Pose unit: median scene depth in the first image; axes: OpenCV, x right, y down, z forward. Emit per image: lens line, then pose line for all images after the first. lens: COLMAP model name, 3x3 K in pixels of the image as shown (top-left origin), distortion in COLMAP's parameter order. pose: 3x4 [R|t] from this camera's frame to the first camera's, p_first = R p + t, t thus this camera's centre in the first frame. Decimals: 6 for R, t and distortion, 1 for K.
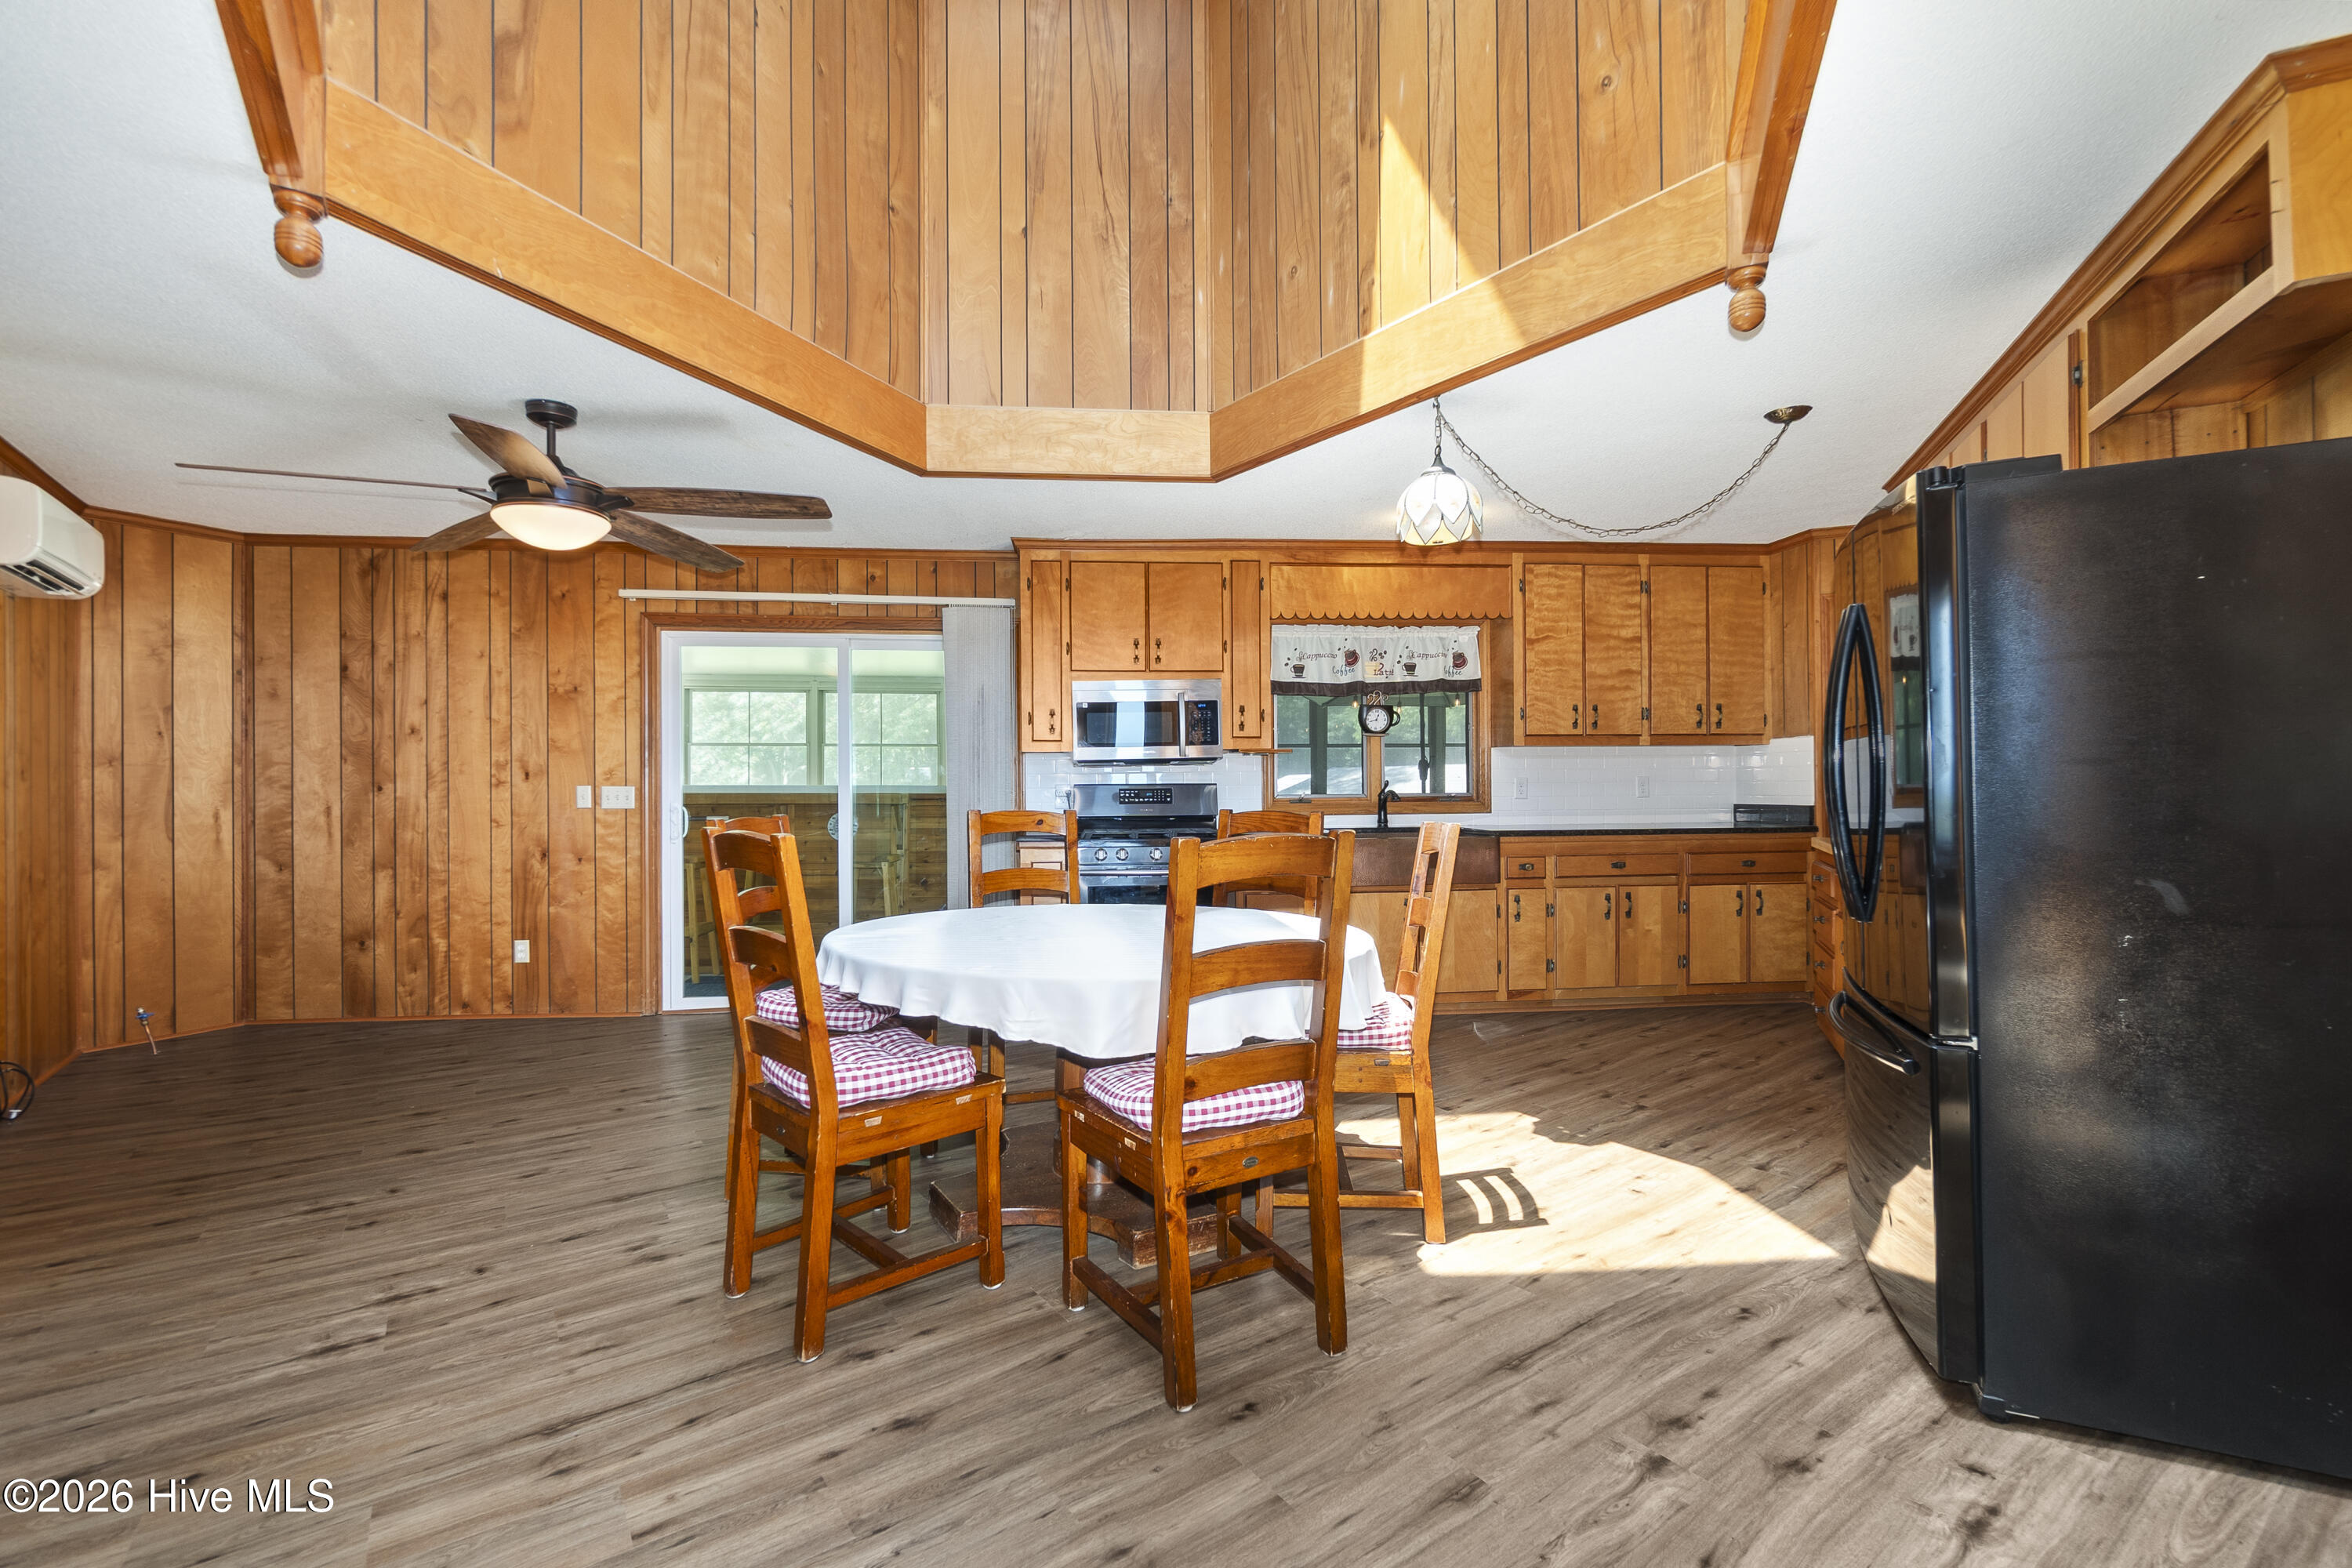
lens RADIAL K [[1002.5, 0, 1156.6], [0, 1002.5, 785.0], [0, 0, 1]] dist [-0.002004, 0.000446]
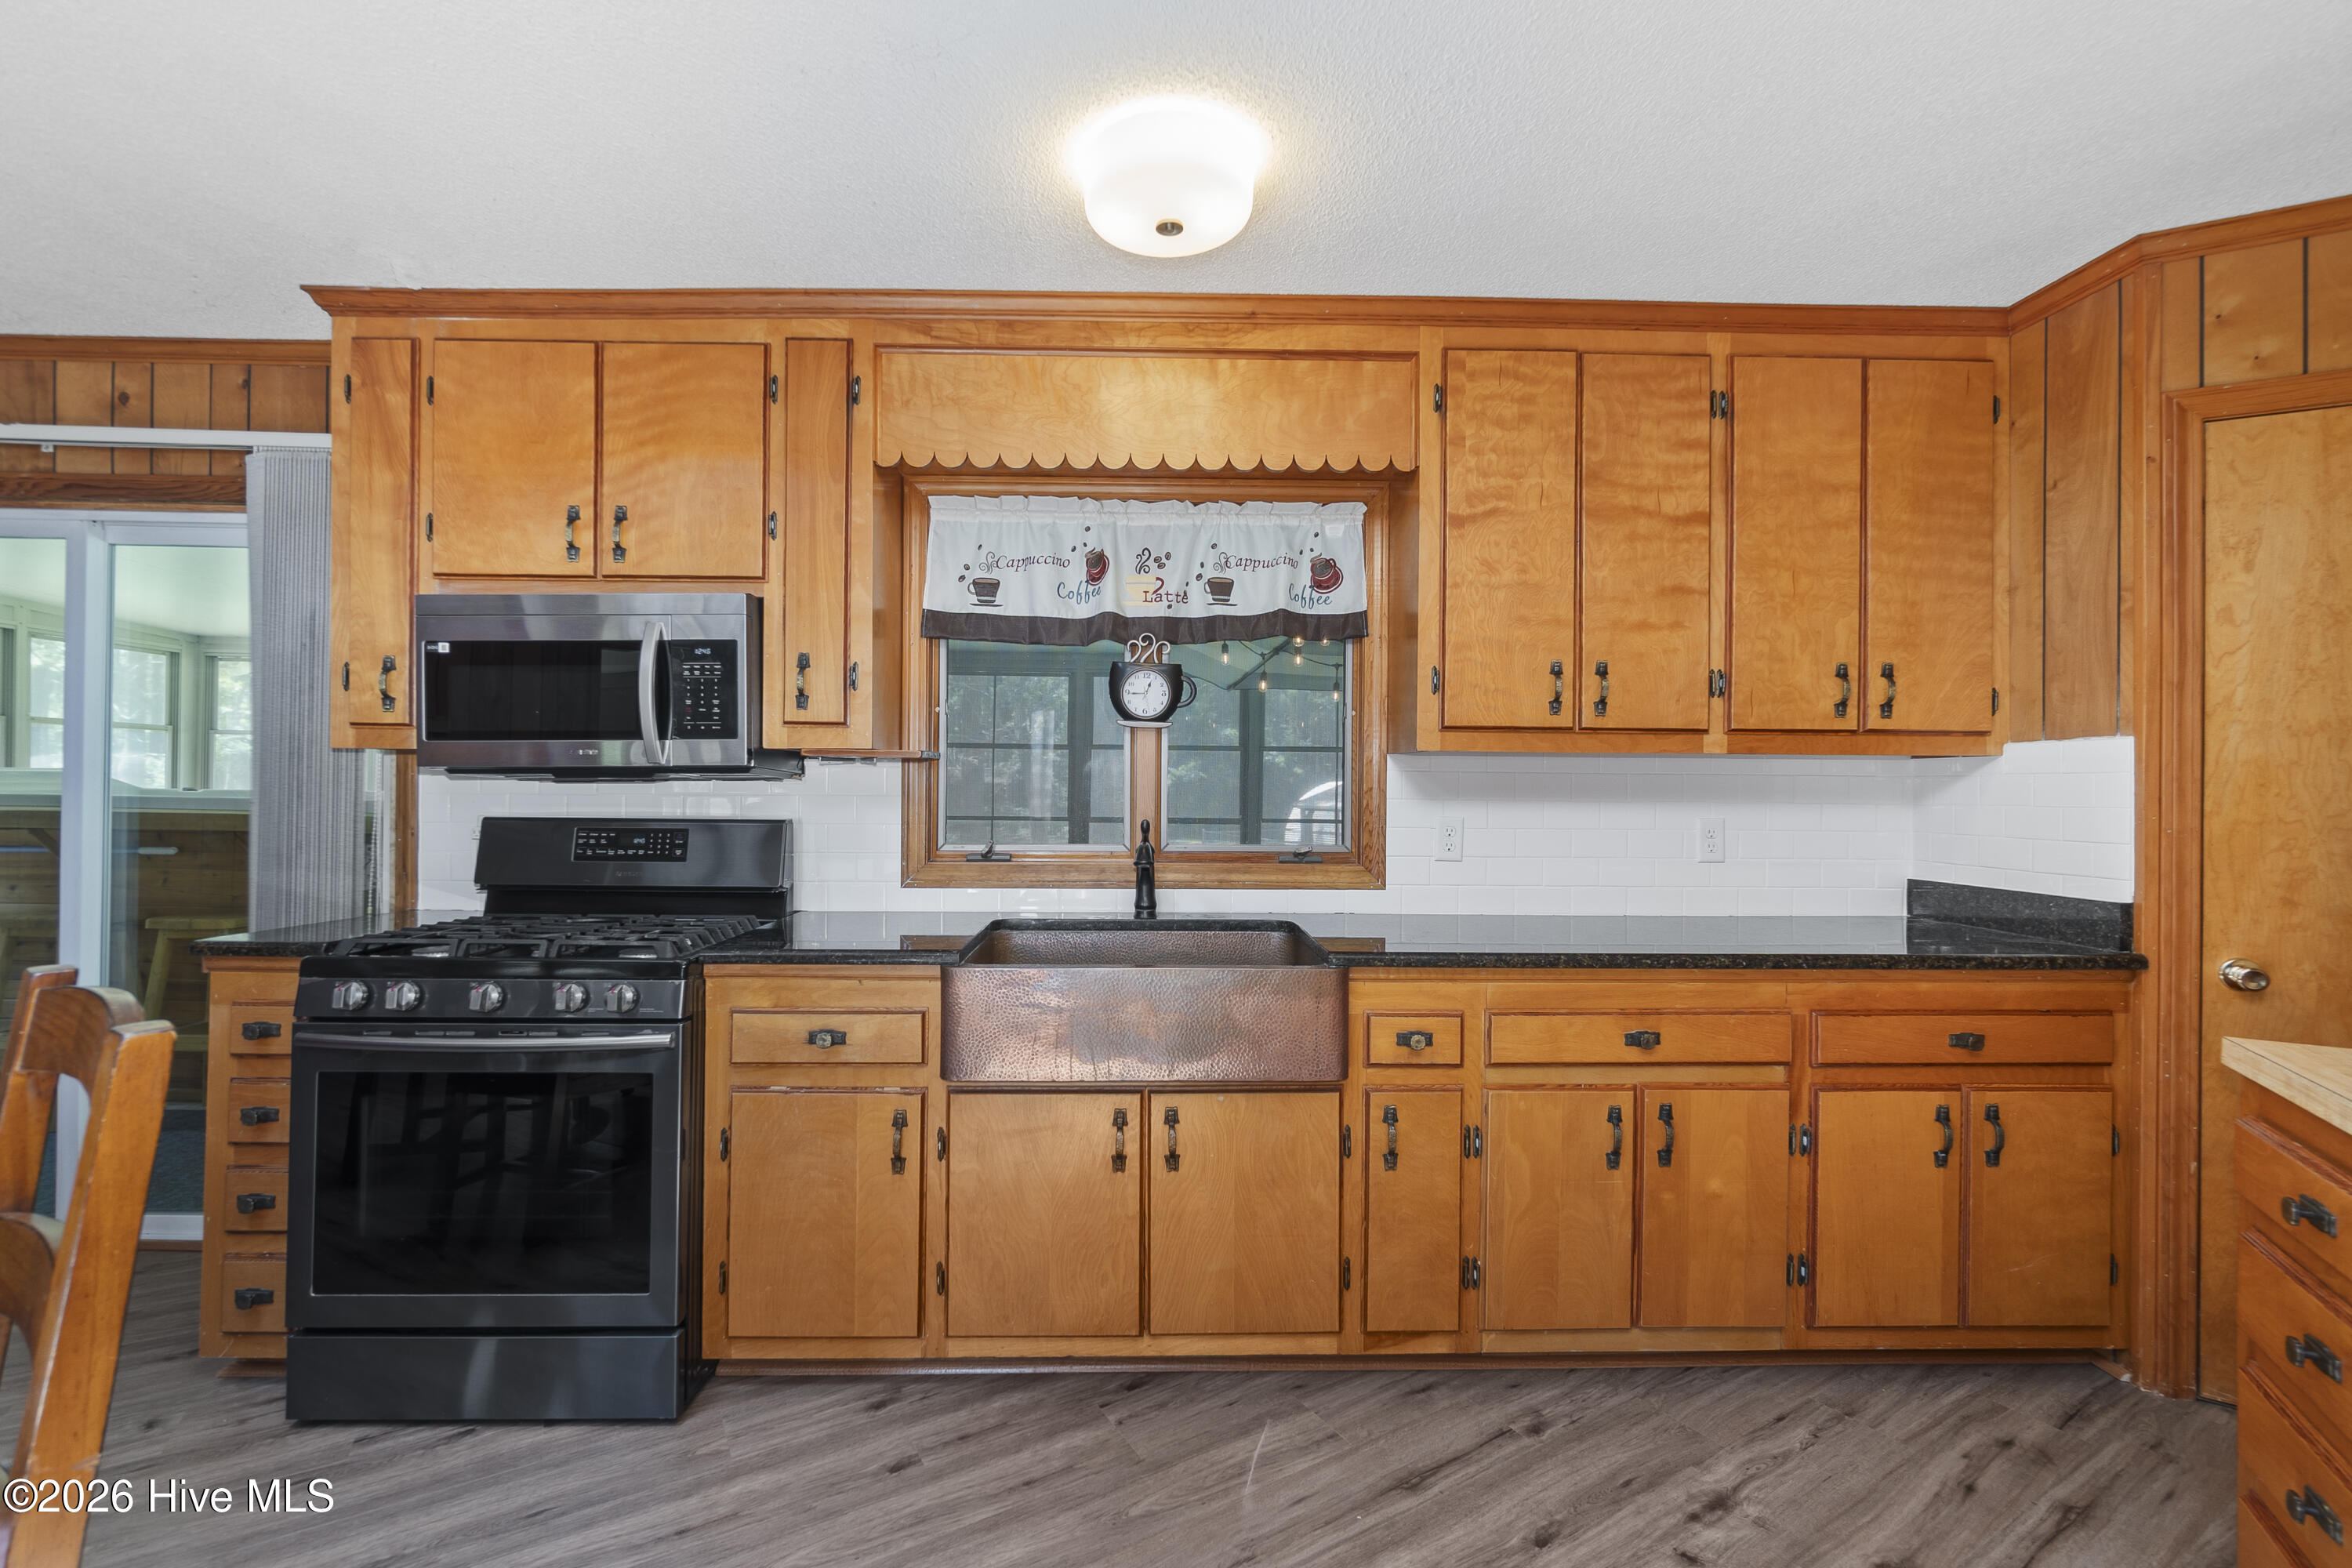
lens RADIAL K [[1002.5, 0, 1156.6], [0, 1002.5, 785.0], [0, 0, 1]] dist [-0.002004, 0.000446]
pose [[0.997310, 0.016525, -0.071418, 0.272177], [-0.016879, 0.999848, -0.004353, -0.019357], [0.071336, 0.005547, 0.997437, 0.538689]]
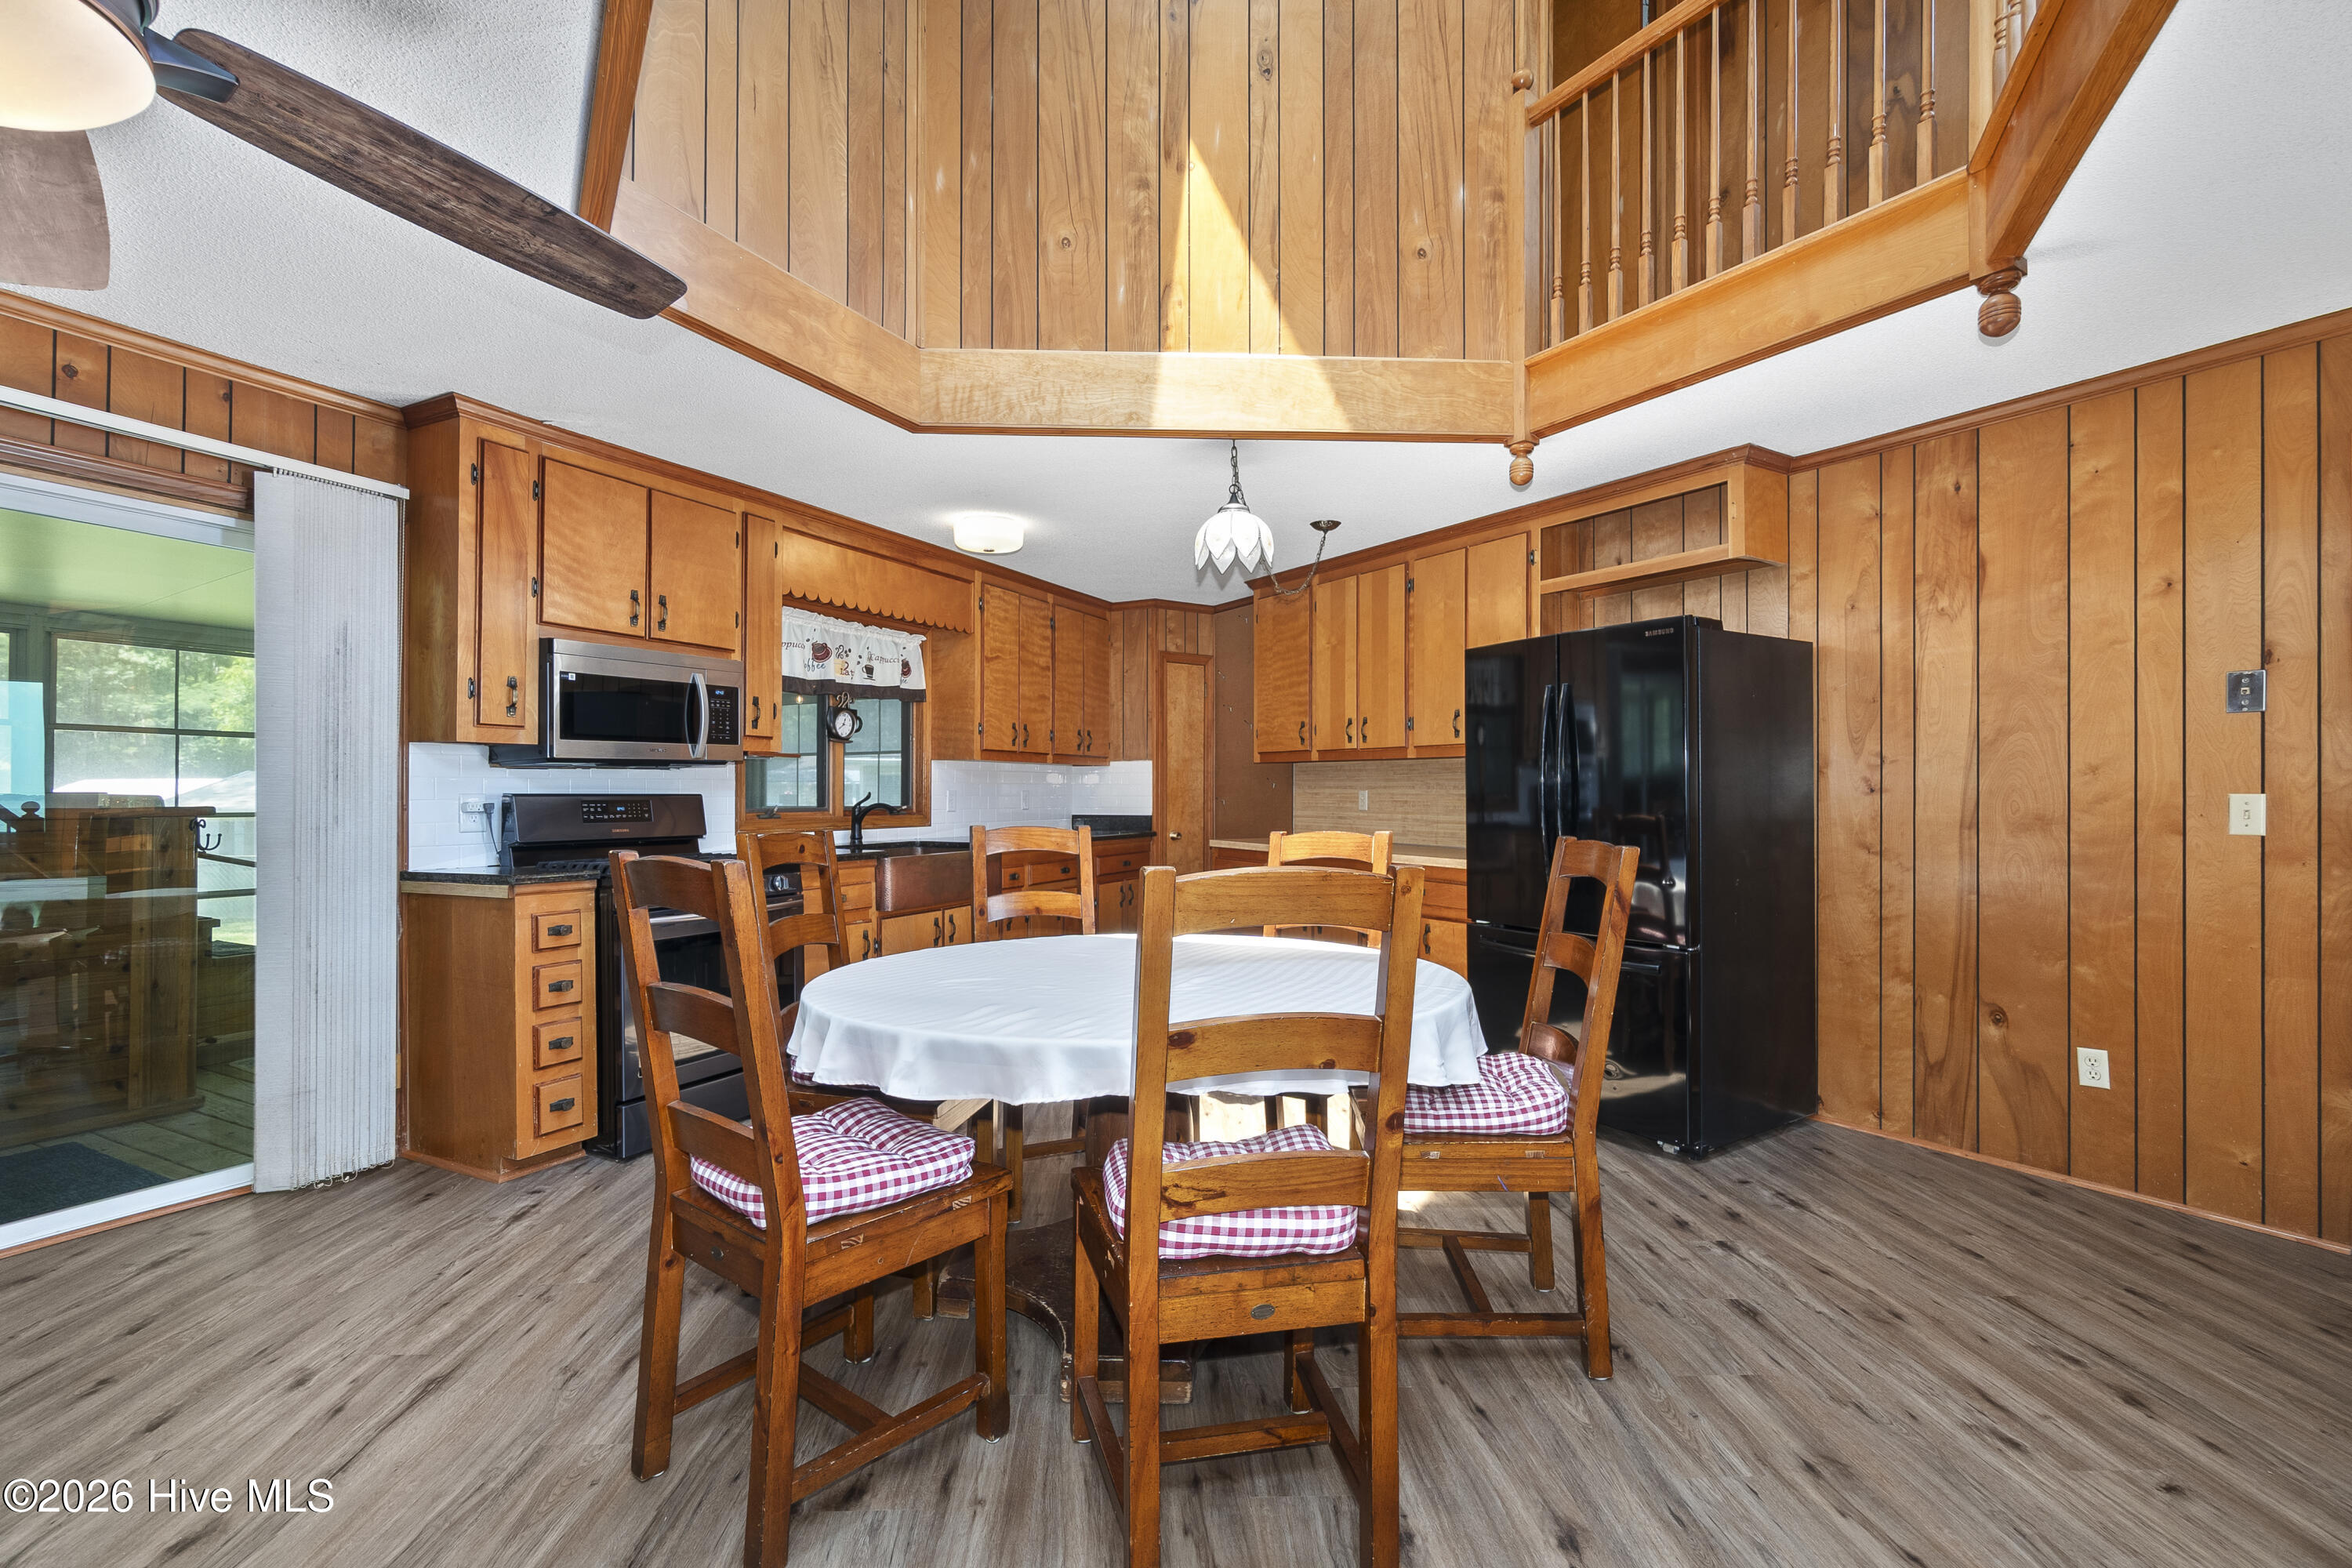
lens RADIAL K [[1026.3, 0, 1162.0], [0, 1026.3, 800.8], [0, 0, 1]] dist [-0.002687, -0.000144]
pose [[0.542089, 0.003081, 0.840316, -0.413700], [-0.003252, 0.999993, -0.001568, 0.003586], [-0.840315, -0.001883, 0.542095, 0.276874]]
